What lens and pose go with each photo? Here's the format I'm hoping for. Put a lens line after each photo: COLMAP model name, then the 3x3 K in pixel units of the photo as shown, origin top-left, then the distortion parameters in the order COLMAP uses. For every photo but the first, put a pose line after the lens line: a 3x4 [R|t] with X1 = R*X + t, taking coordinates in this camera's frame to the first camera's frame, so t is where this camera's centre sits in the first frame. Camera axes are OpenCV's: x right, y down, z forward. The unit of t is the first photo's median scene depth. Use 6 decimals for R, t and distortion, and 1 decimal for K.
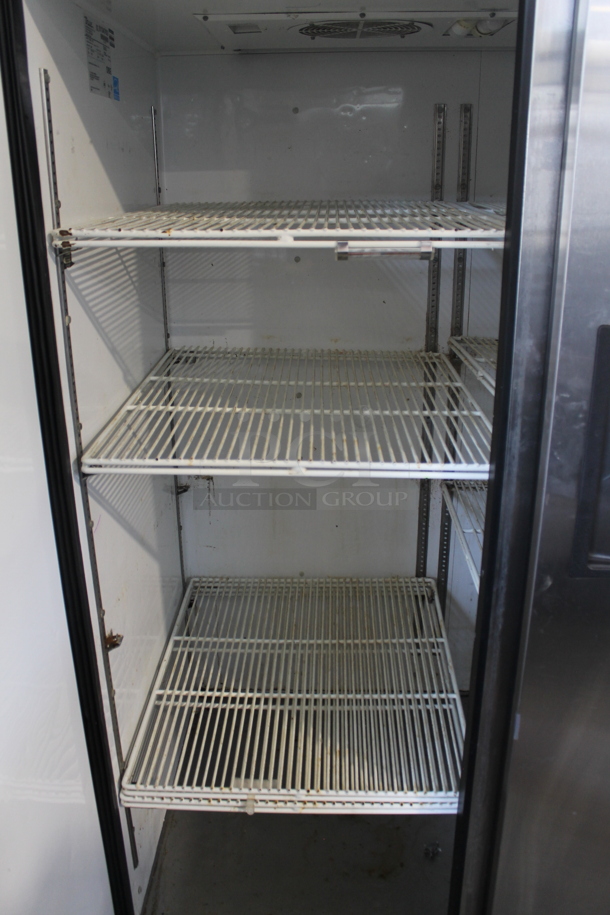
lens RADIAL K [[776.3, 0, 305.0], [0, 776.3, 457.5], [0, 0, 1]] dist [-0.166442, 0.160848]
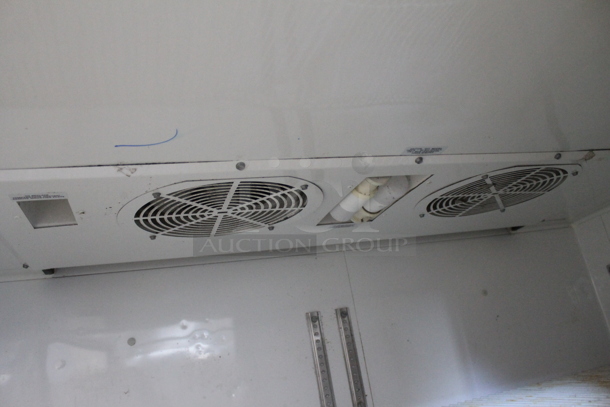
lens RADIAL K [[517.5, 0, 305.0], [0, 517.5, 203.5], [0, 0, 1]] dist [-0.166442, 0.160848]
pose [[0.938676, -0.036359, 0.342878, -0.017334], [0.254163, 0.744945, -0.616813, -0.212834], [-0.232998, 0.666134, 0.708503, 0.522236]]
